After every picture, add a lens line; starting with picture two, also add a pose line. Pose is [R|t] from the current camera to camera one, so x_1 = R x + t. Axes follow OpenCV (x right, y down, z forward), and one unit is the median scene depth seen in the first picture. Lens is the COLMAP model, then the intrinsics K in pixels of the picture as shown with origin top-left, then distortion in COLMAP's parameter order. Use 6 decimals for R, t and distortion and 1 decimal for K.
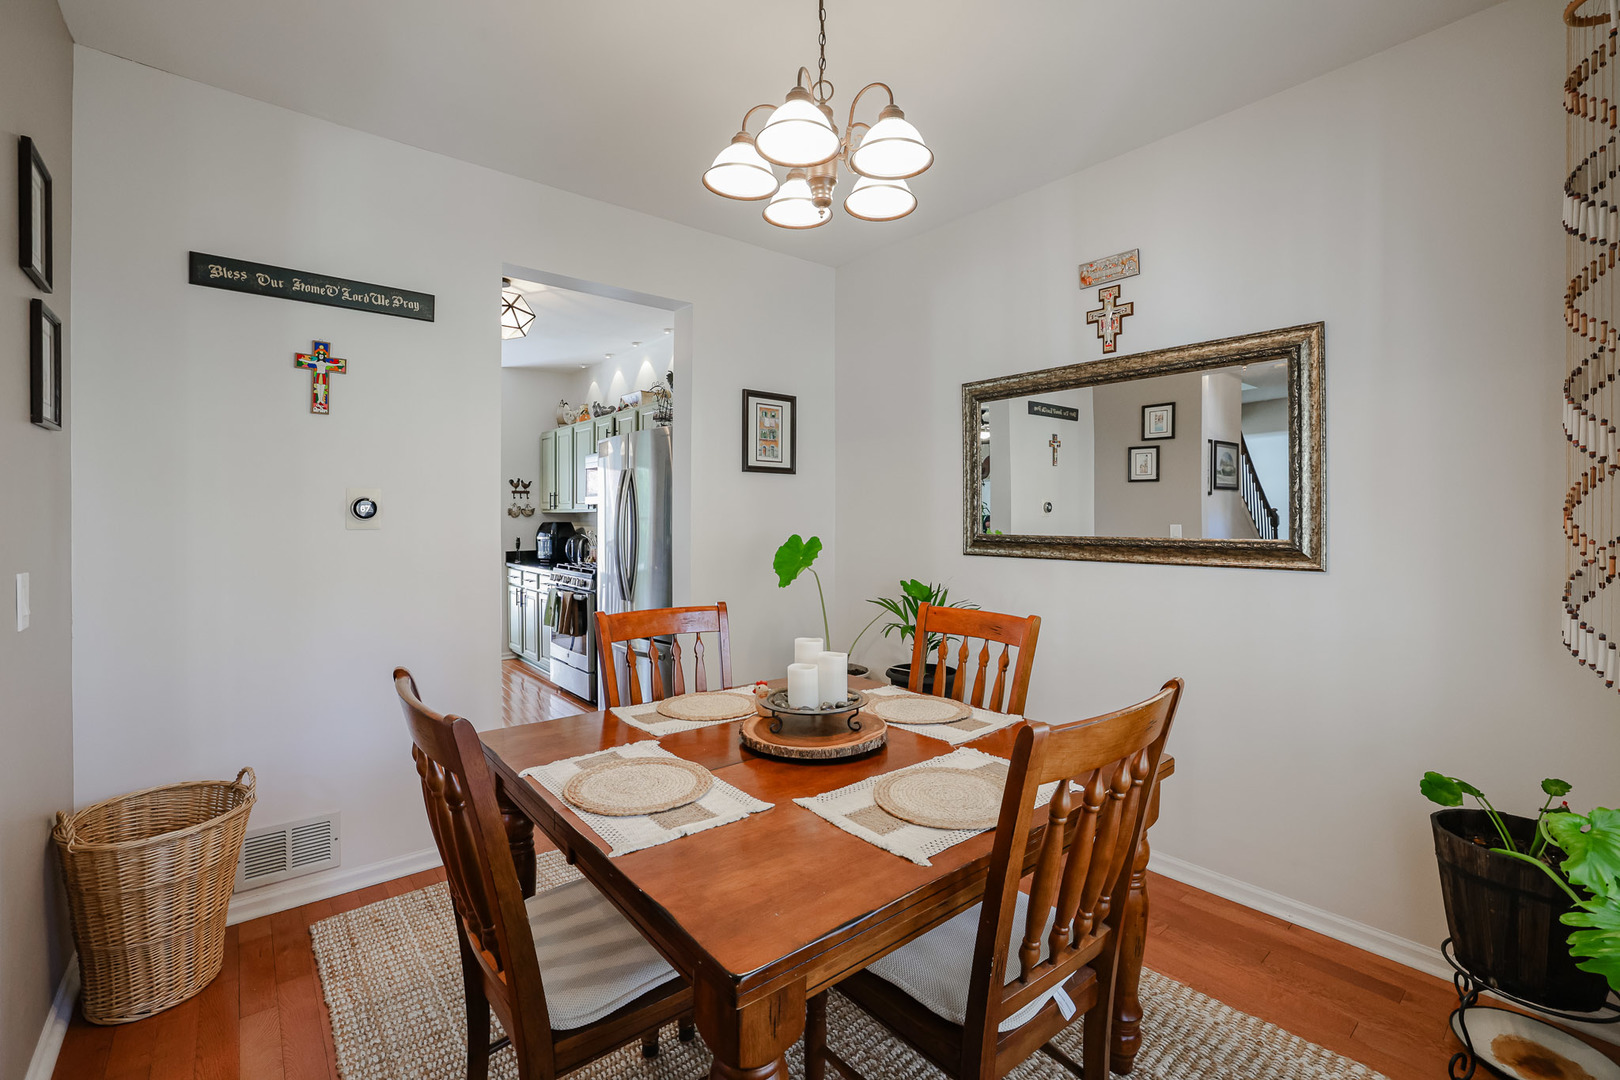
lens RADIAL K [[704.5, 0, 819.4], [0, 704.5, 525.5], [0, 0, 1]] dist [-0.038724, 0.010206]
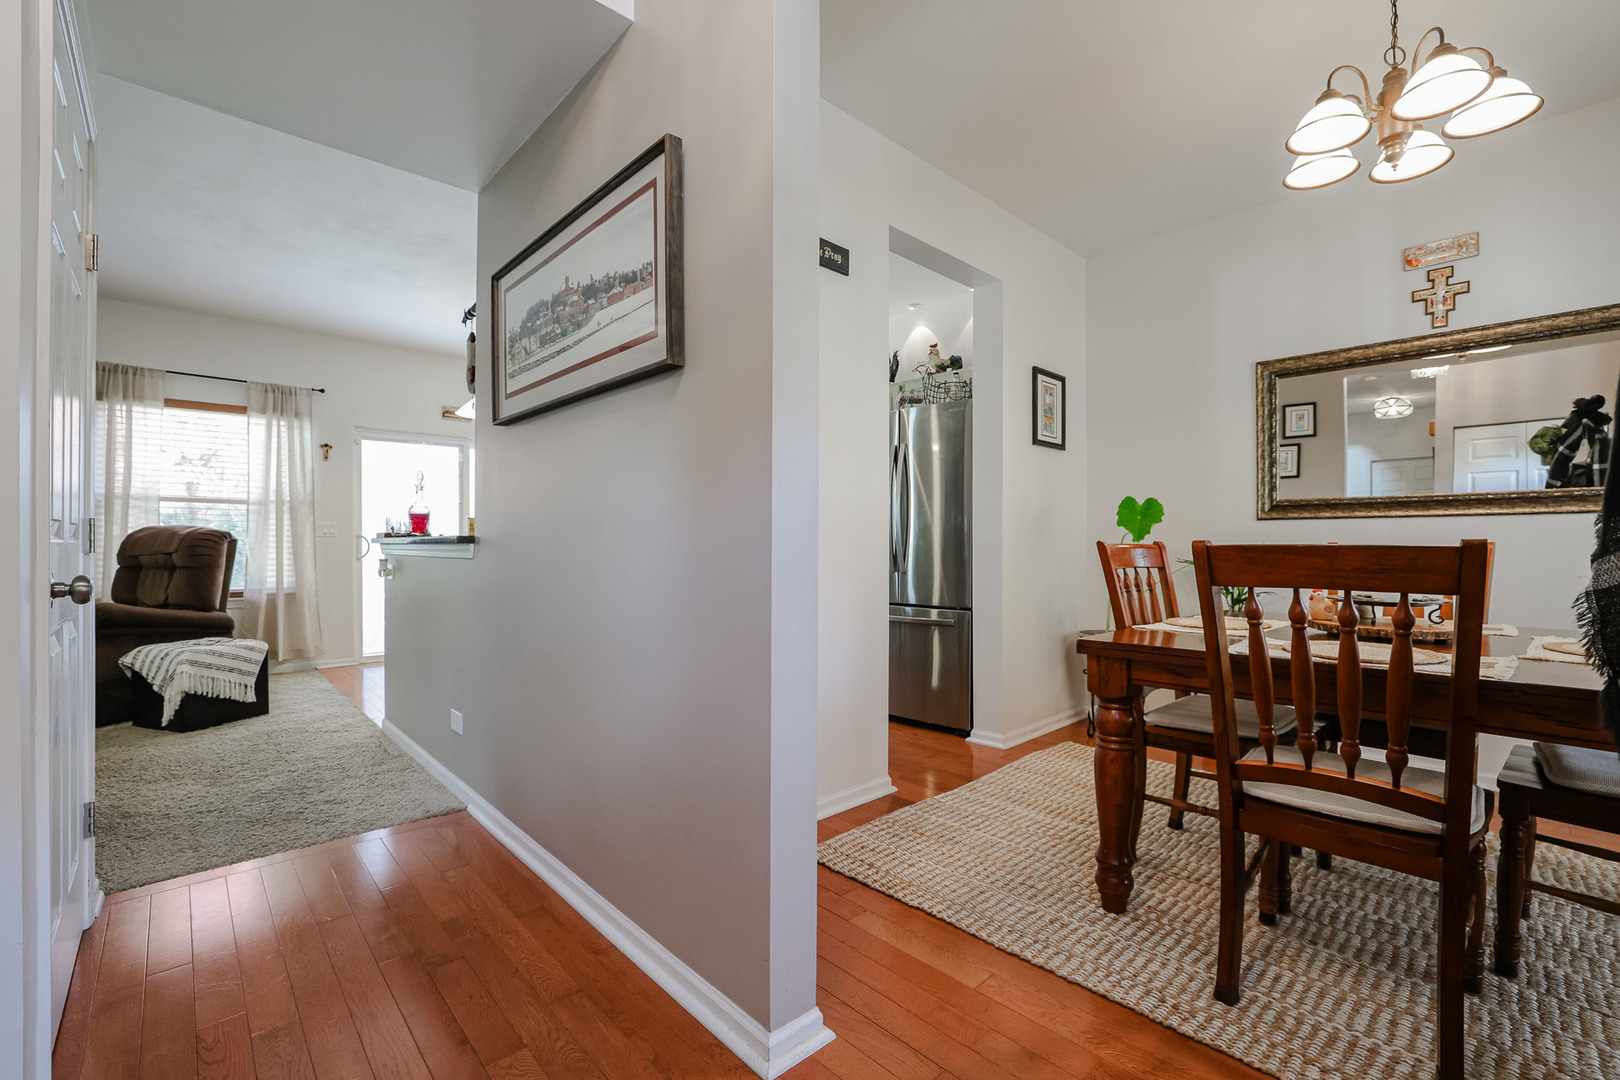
lens RADIAL K [[704.5, 0, 792.9], [0, 704.5, 543.6], [0, 0, 1]] dist [-0.038724, 0.010206]
pose [[0.999724, 0.003135, 0.023301, -0.542947], [-0.002812, 0.999900, -0.013881, 0.096477], [-0.023342, 0.013811, 0.999632, -0.046763]]
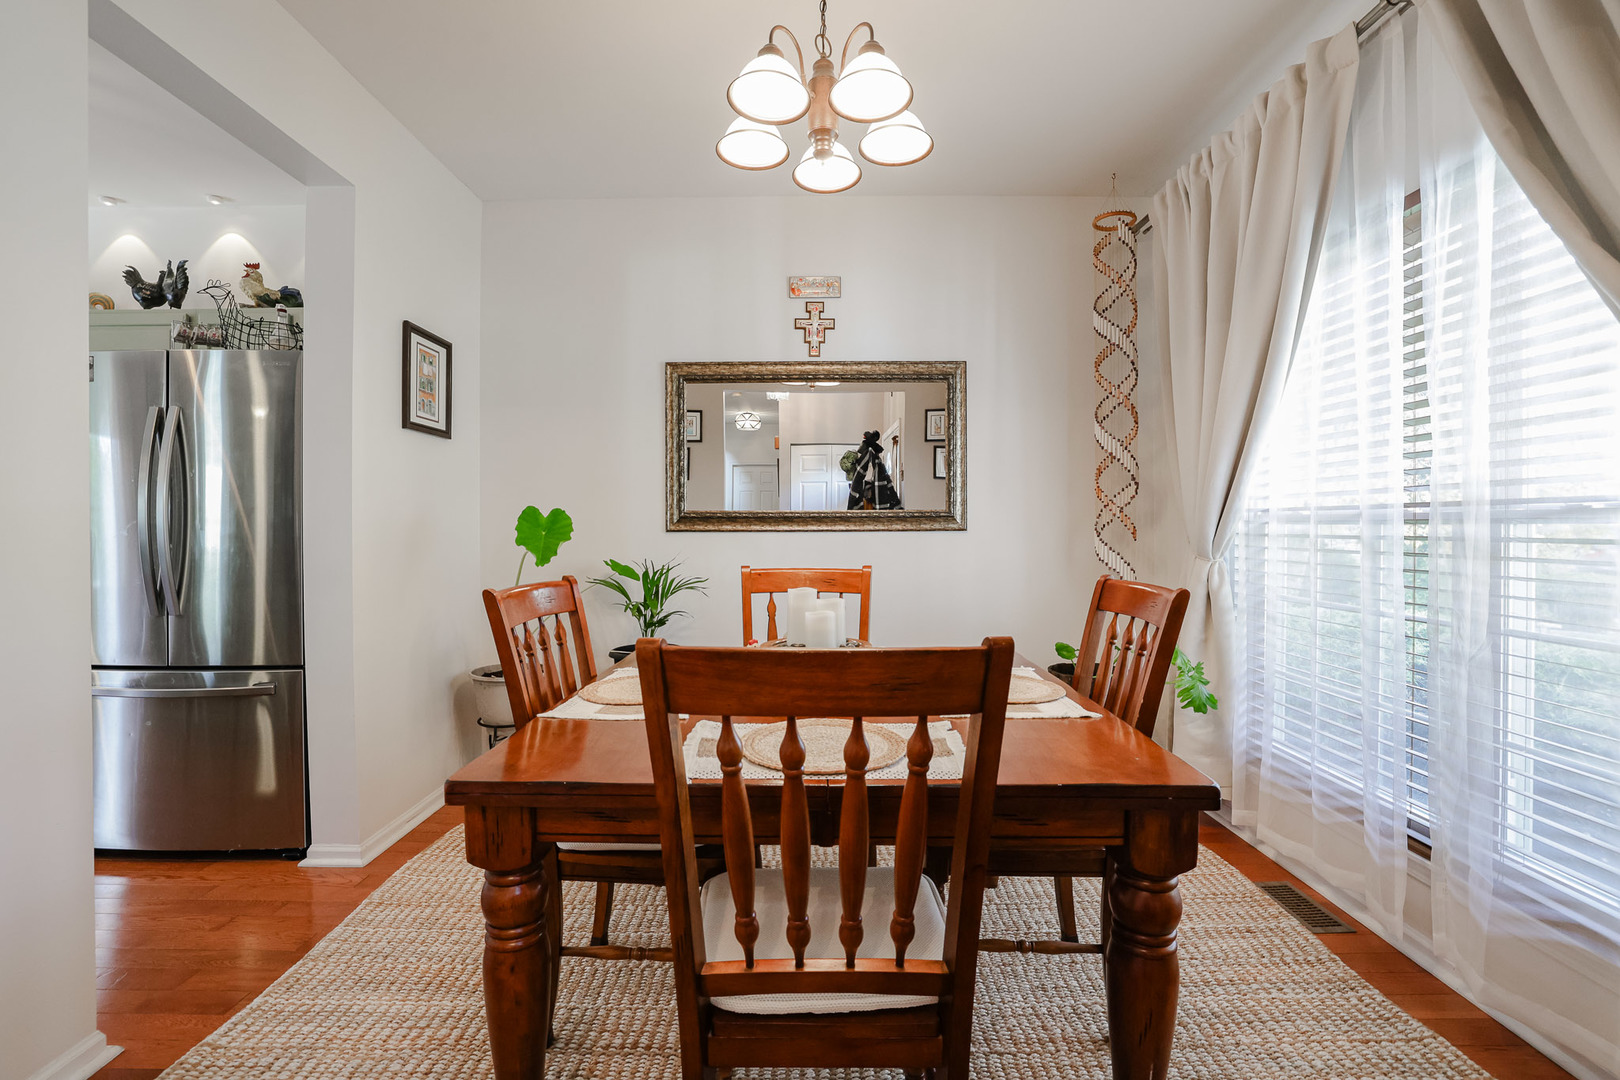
lens RADIAL K [[704.5, 0, 815.8], [0, 704.5, 532.9], [0, 0, 1]] dist [-0.038724, 0.010206]
pose [[0.655731, -0.007154, 0.754961, -0.425213], [0.011754, 0.999931, -0.000734, 0.047867], [-0.754903, 0.009355, 0.655770, 0.180198]]
